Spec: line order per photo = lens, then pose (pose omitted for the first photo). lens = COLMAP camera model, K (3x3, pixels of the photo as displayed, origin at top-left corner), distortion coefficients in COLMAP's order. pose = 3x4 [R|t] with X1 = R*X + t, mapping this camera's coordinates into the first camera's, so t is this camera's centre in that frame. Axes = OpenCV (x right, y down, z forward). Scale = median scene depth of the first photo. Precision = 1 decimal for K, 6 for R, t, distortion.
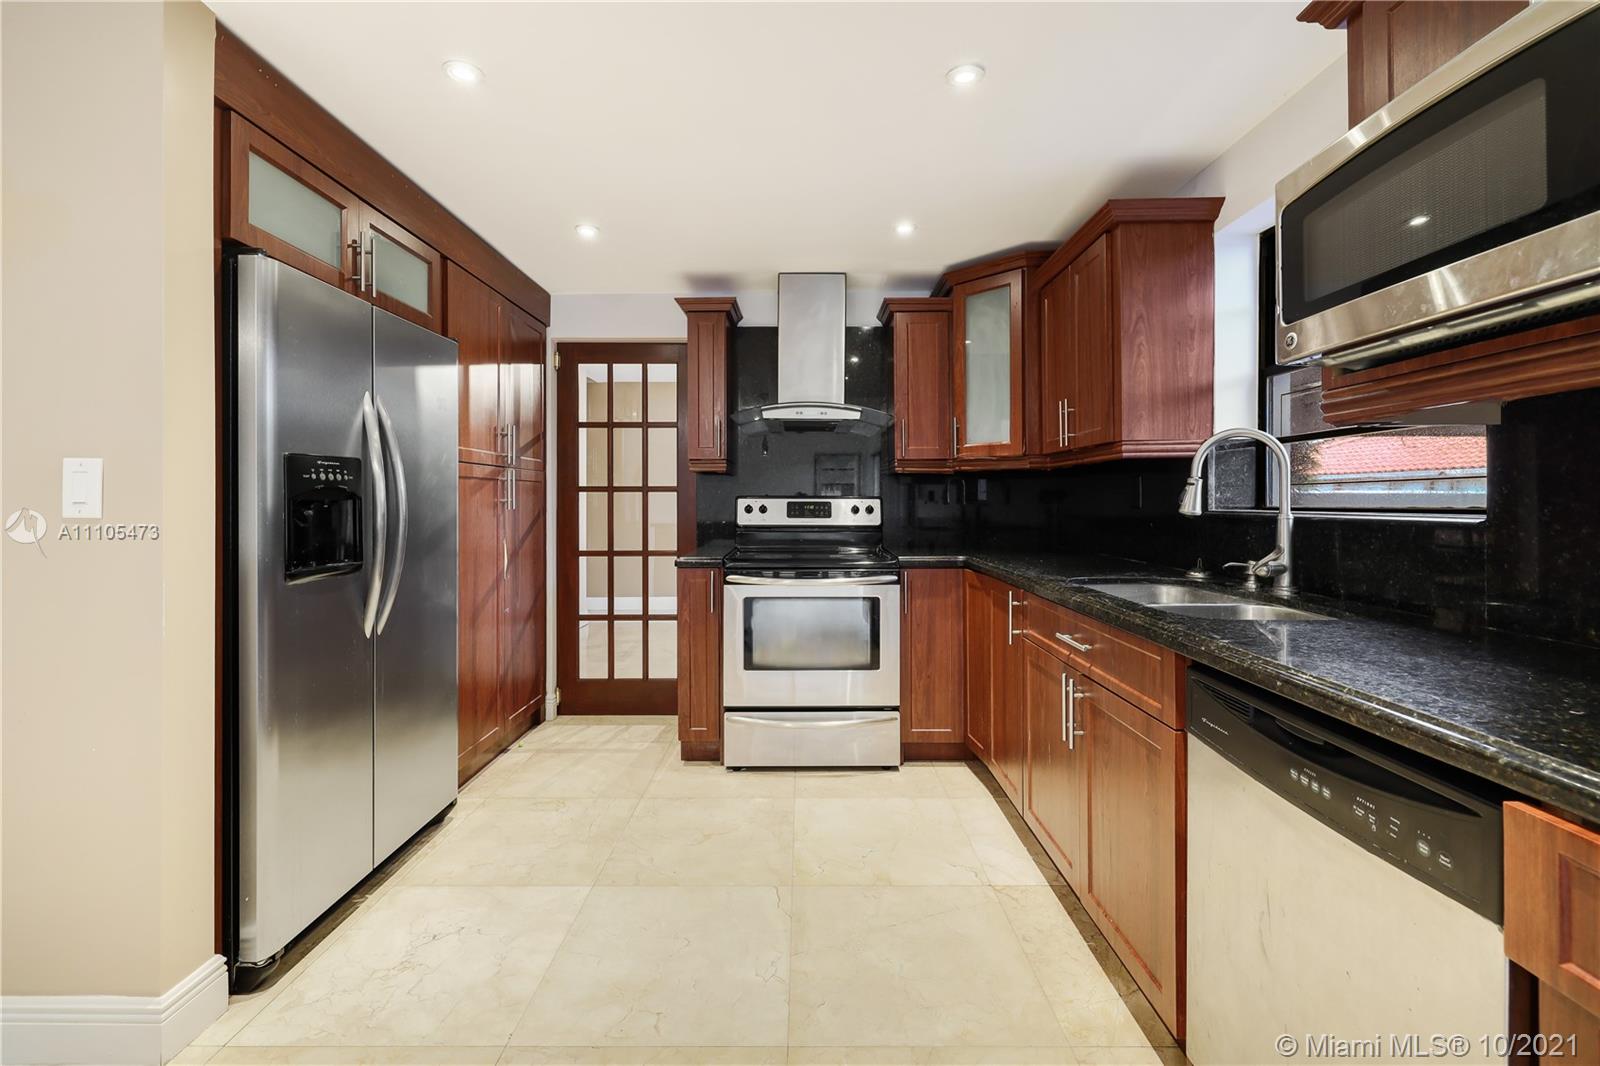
lens RADIAL K [[676.2, 0, 789.3], [0, 676.2, 504.1], [0, 0, 1]] dist [-0.001391, 0.000666]
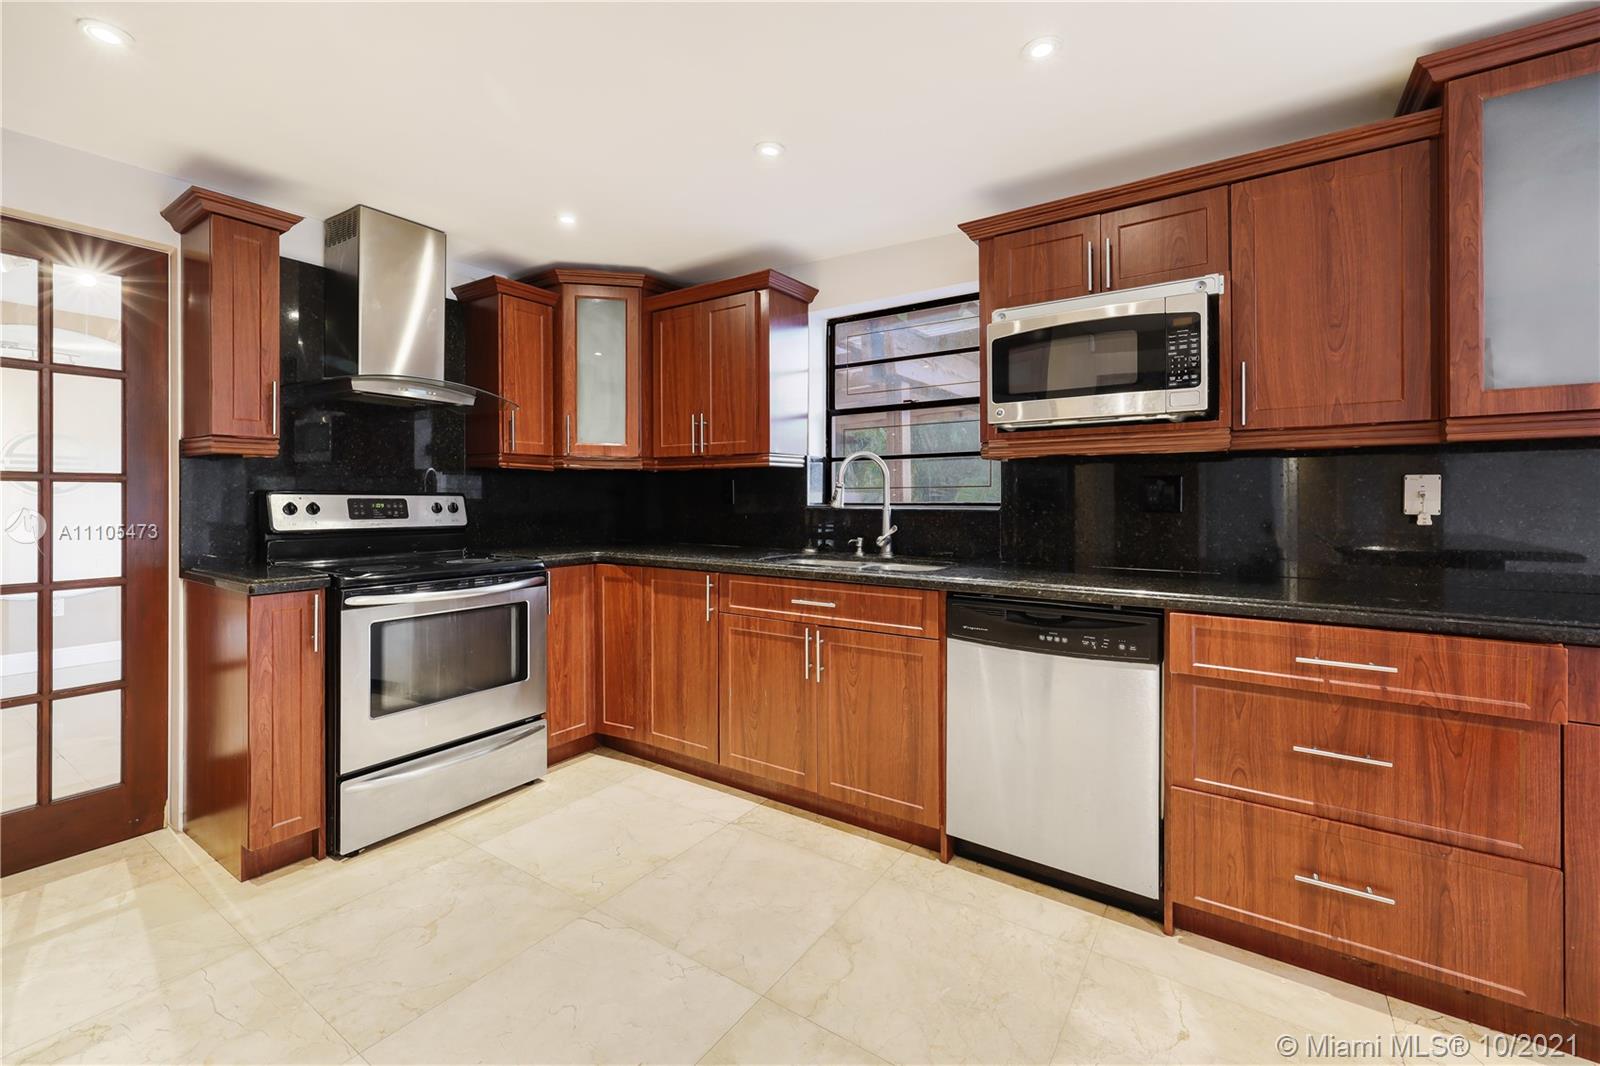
lens RADIAL K [[676.2, 0, 802.0], [0, 676.2, 502.6], [0, 0, 1]] dist [-0.001391, 0.000666]
pose [[0.547566, -0.002942, 0.836757, -0.425217], [0.001847, 0.999996, 0.002307, -0.000076], [-0.836760, 0.000282, 0.547570, 0.167042]]
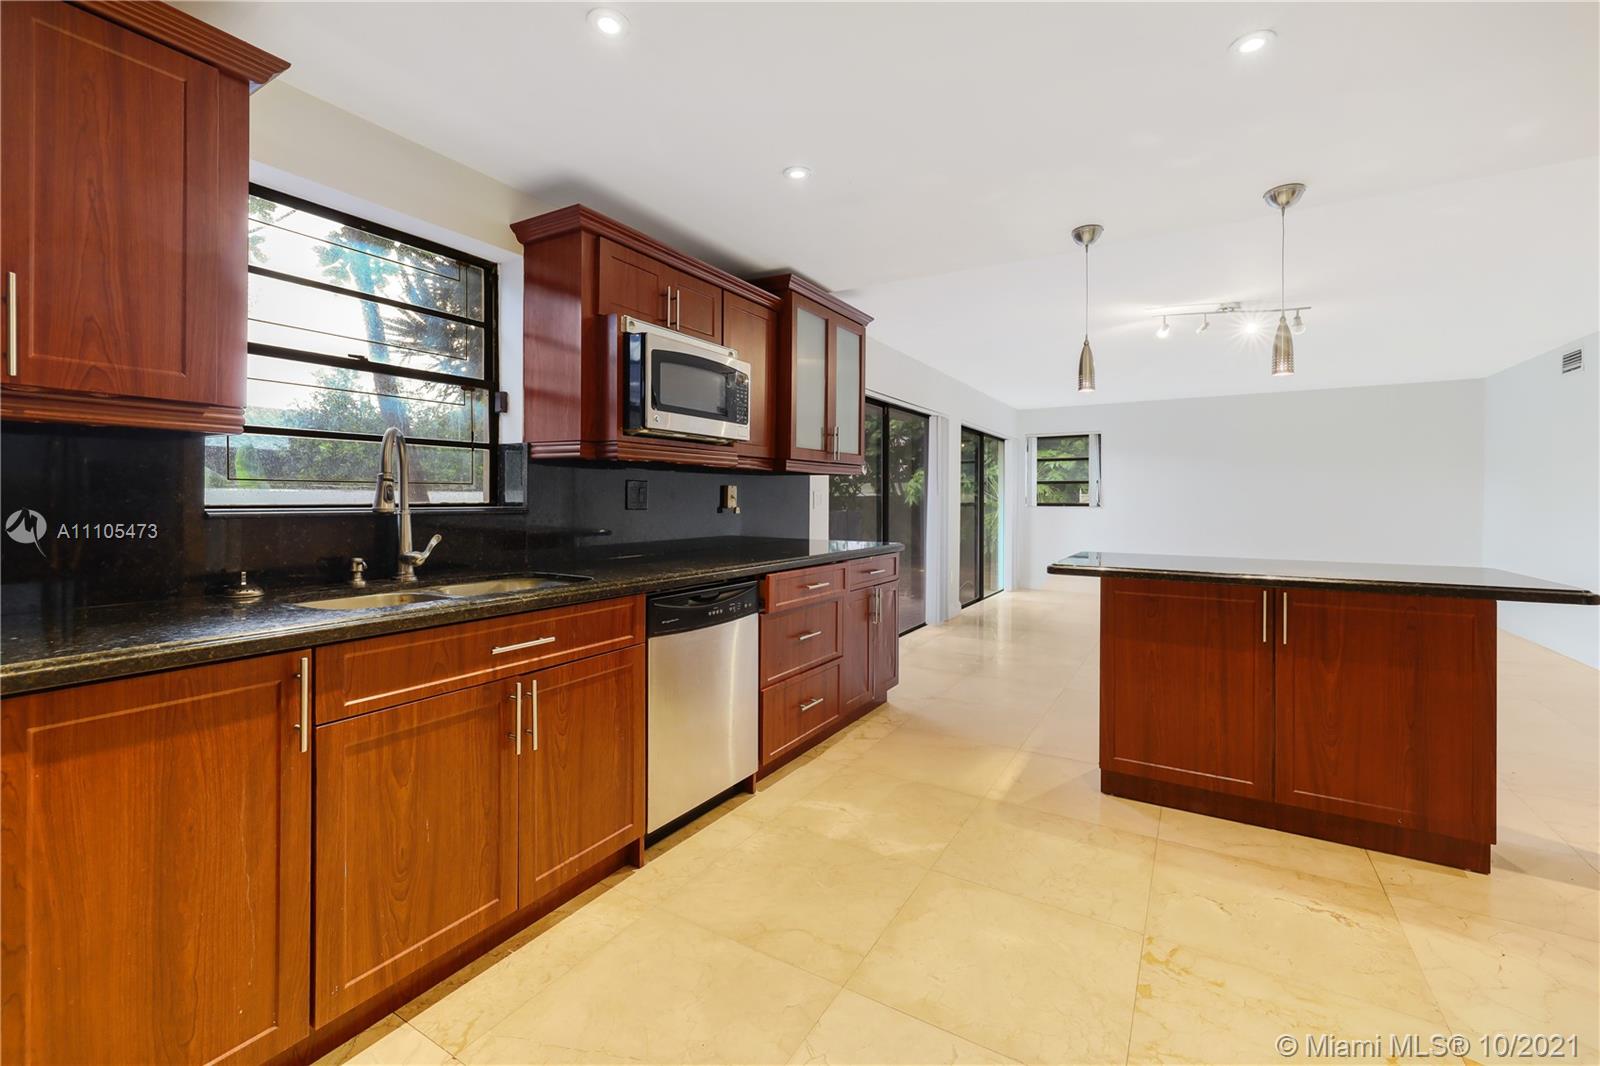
lens RADIAL K [[676.2, 0, 795.8], [0, 676.2, 498.3], [0, 0, 1]] dist [-0.001391, 0.000666]
pose [[-0.866387, -0.003404, 0.499361, -0.237402], [-0.001673, 0.999991, 0.003913, -0.006459], [-0.499370, 0.002555, -0.866385, 0.968915]]
